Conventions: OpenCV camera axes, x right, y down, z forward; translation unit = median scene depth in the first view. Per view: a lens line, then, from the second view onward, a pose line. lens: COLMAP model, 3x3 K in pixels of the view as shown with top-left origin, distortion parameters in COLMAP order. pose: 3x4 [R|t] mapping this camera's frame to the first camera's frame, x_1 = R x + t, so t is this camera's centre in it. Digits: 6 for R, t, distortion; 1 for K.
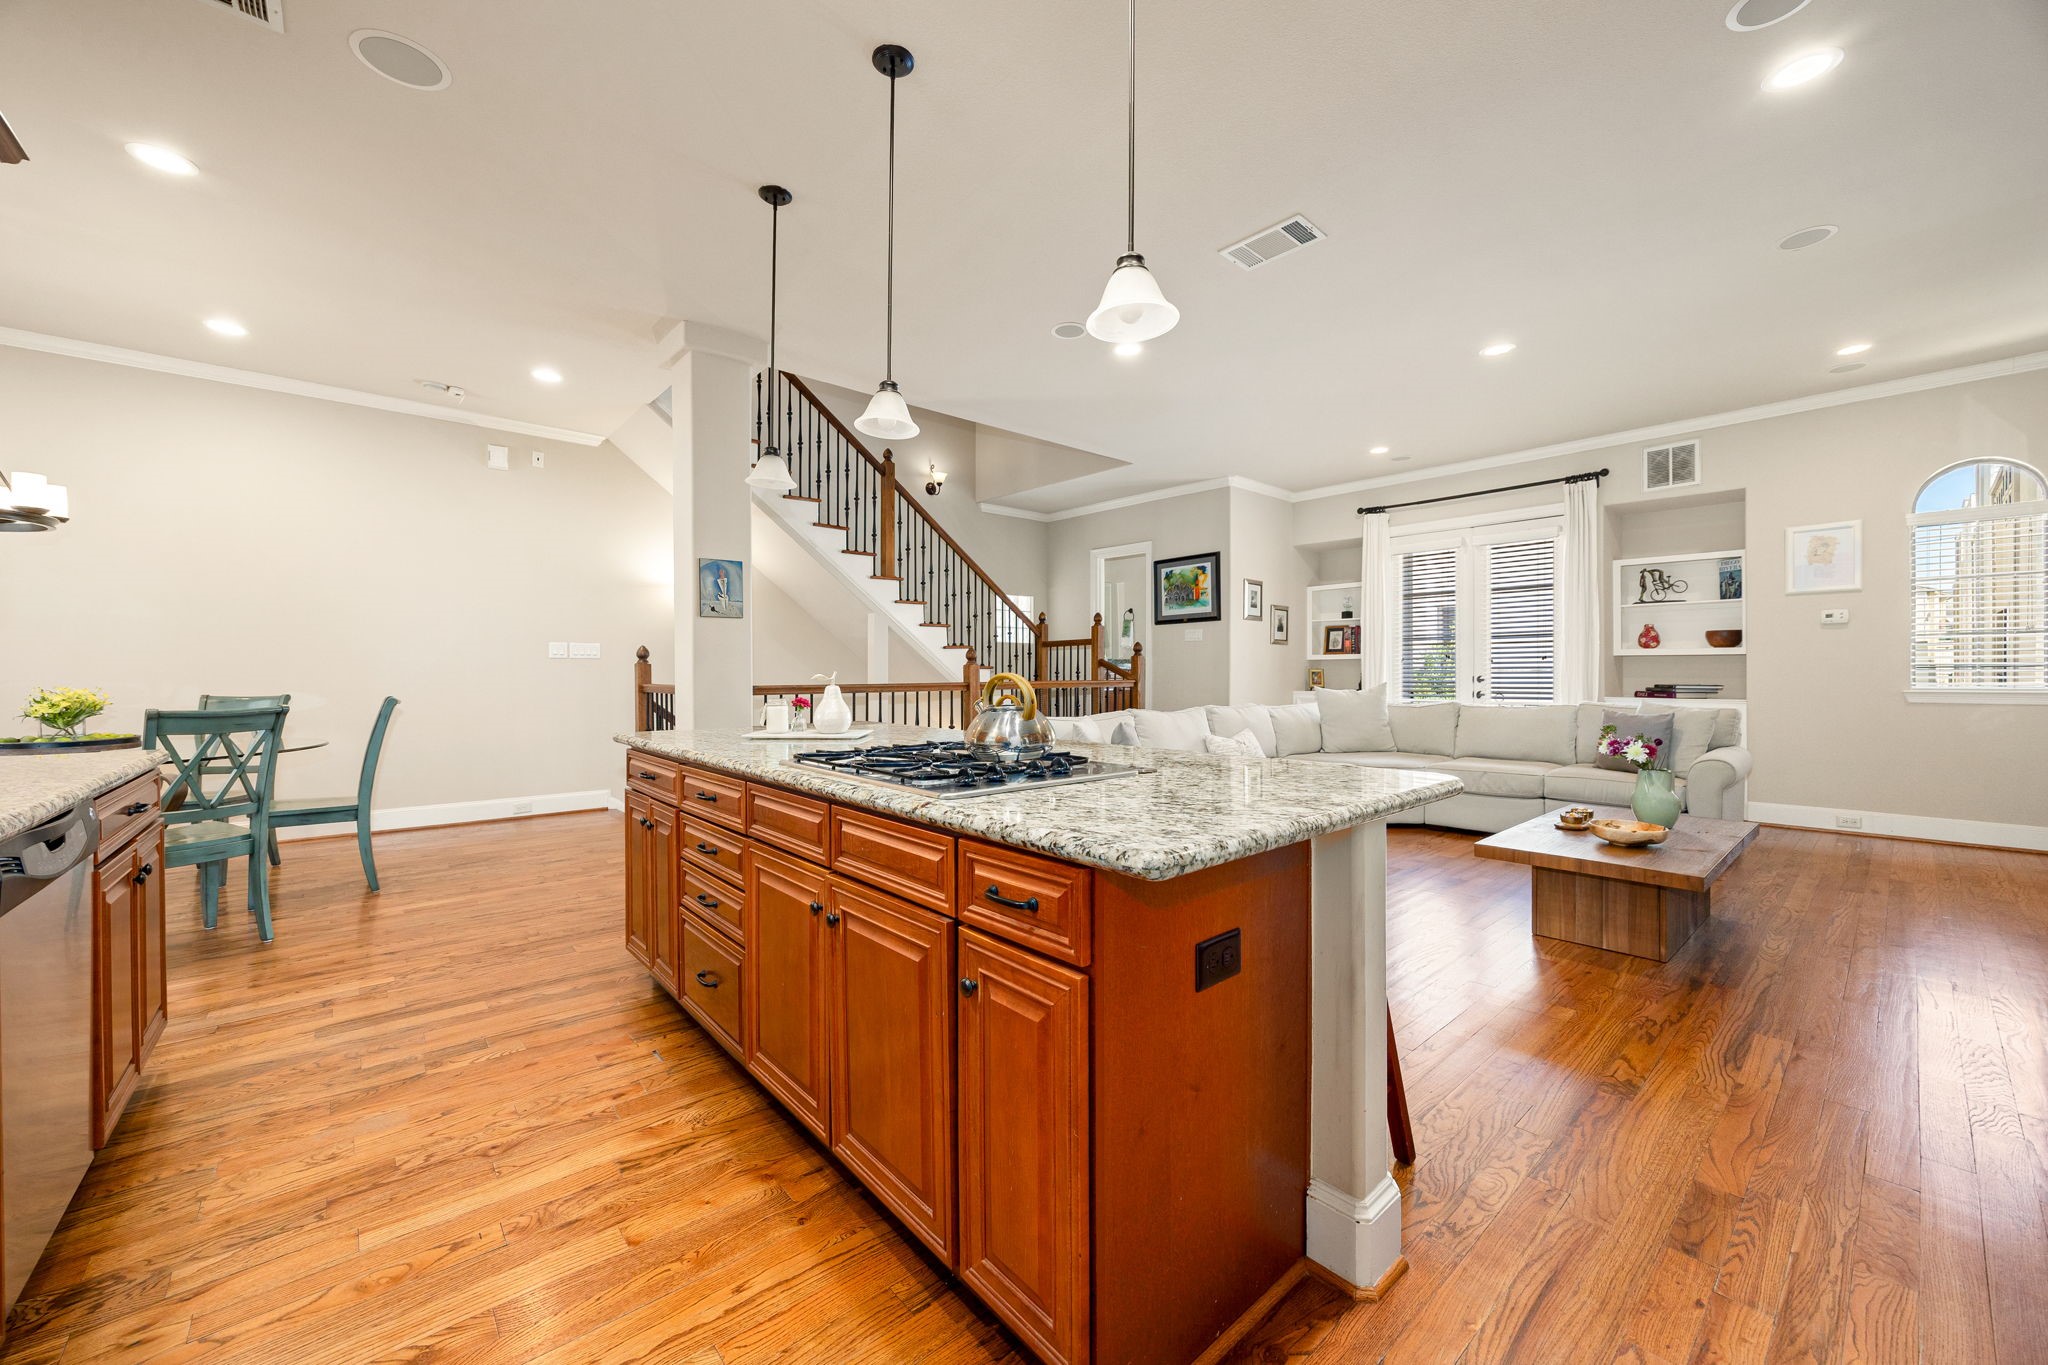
lens RADIAL K [[788.9, 0, 1024.5], [0, 788.9, 675.3], [0, 0, 1]] dist [-0.002945, -0.000254]
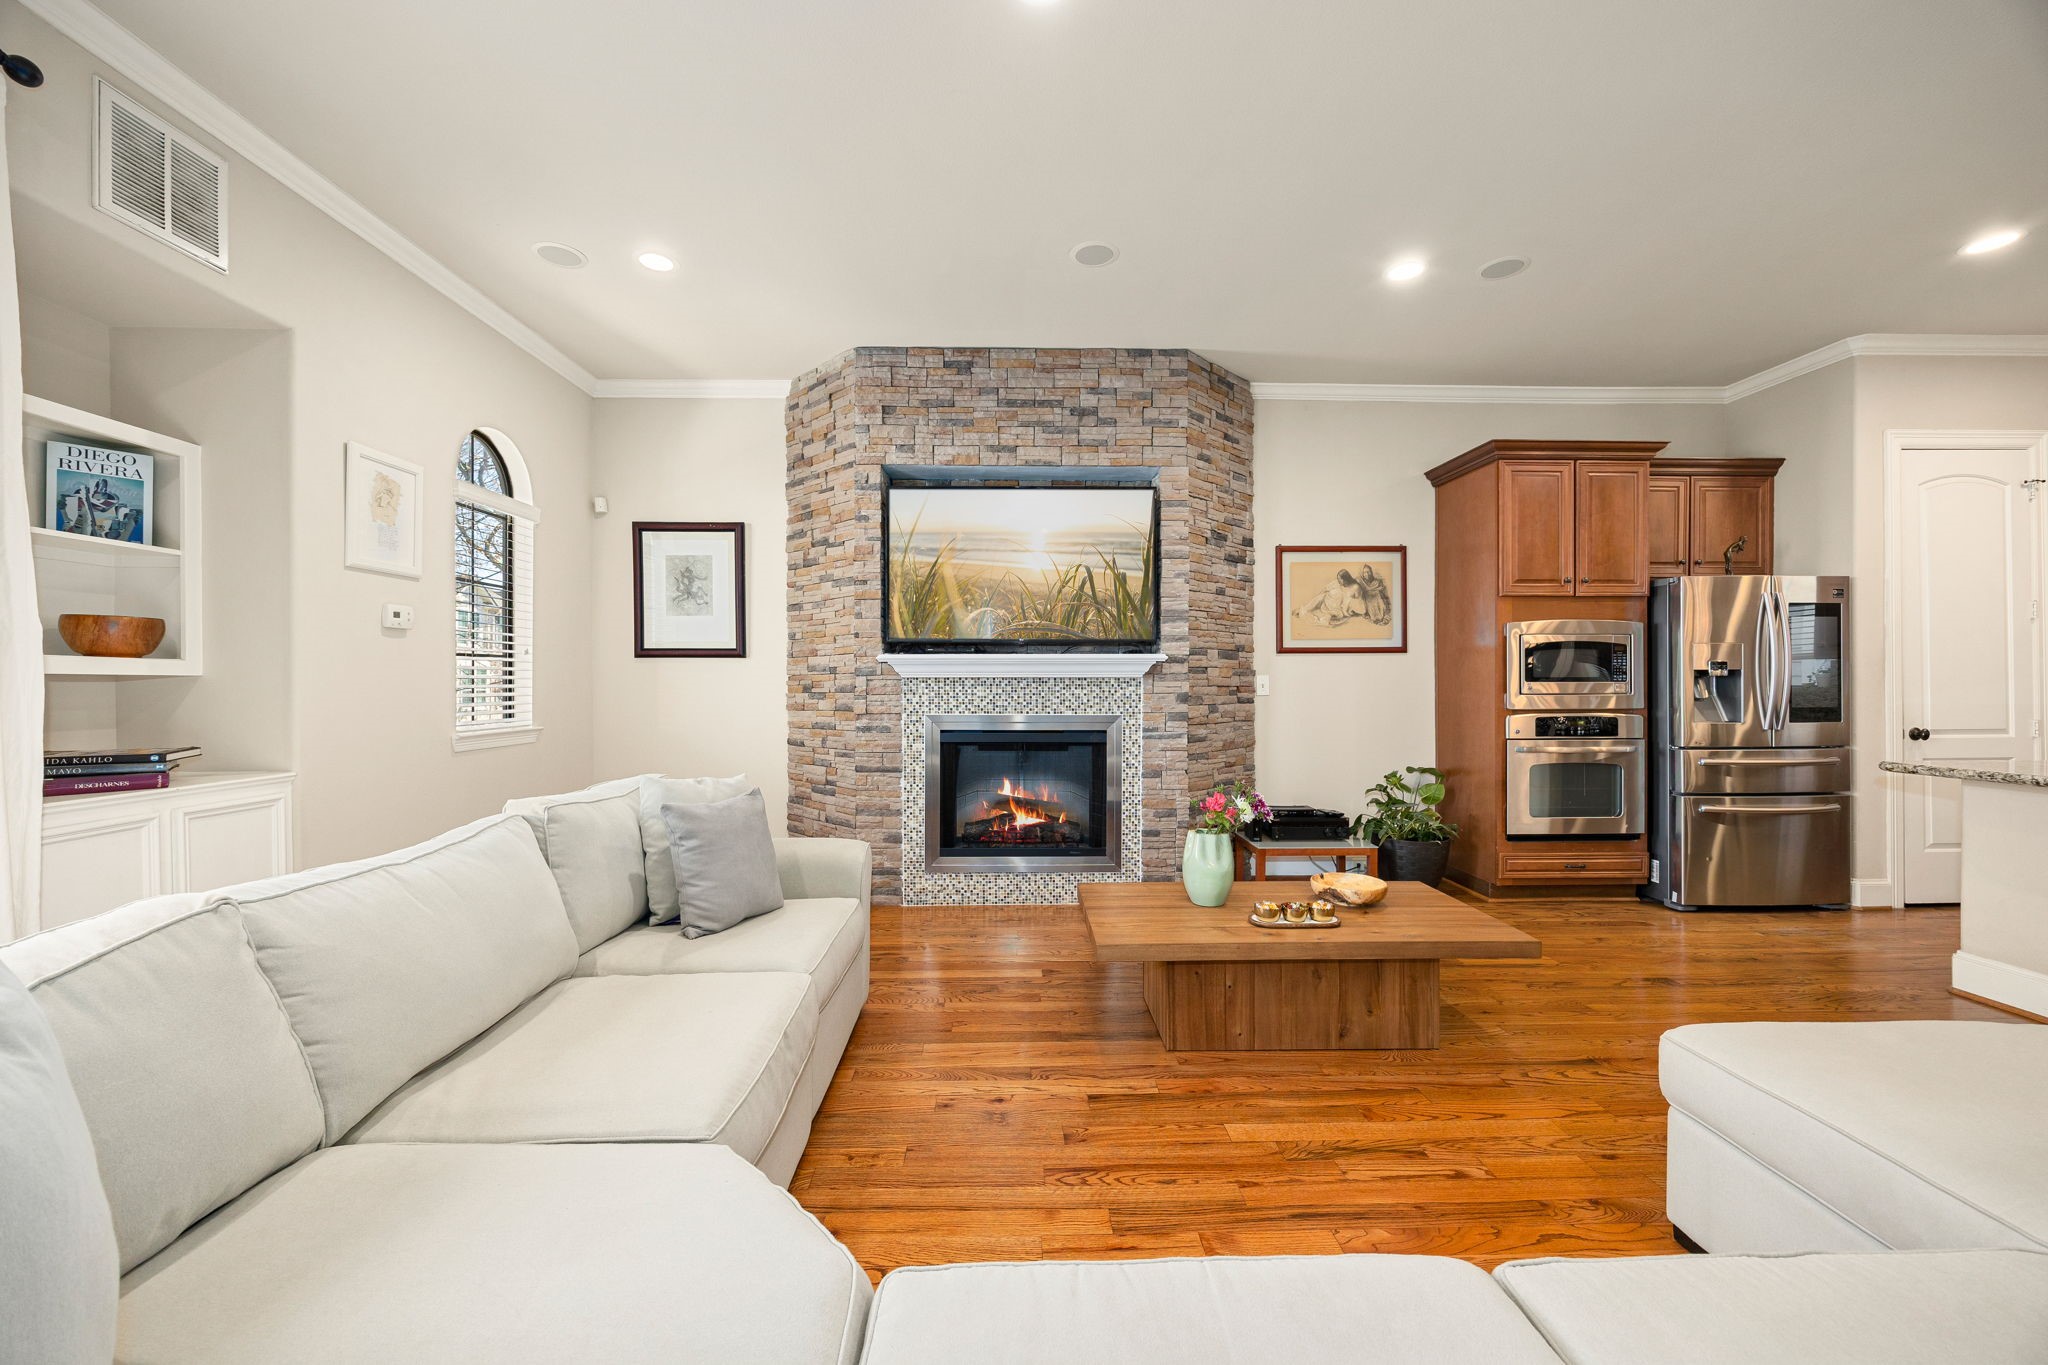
lens RADIAL K [[788.9, 0, 1022.0], [0, 788.9, 685.8], [0, 0, 1]] dist [-0.002945, -0.000254]
pose [[-0.765337, 0.007331, 0.643588, 0.262183], [0.011667, 0.999929, 0.002485, -0.017179], [-0.643524, 0.009411, -0.765368, 1.048527]]
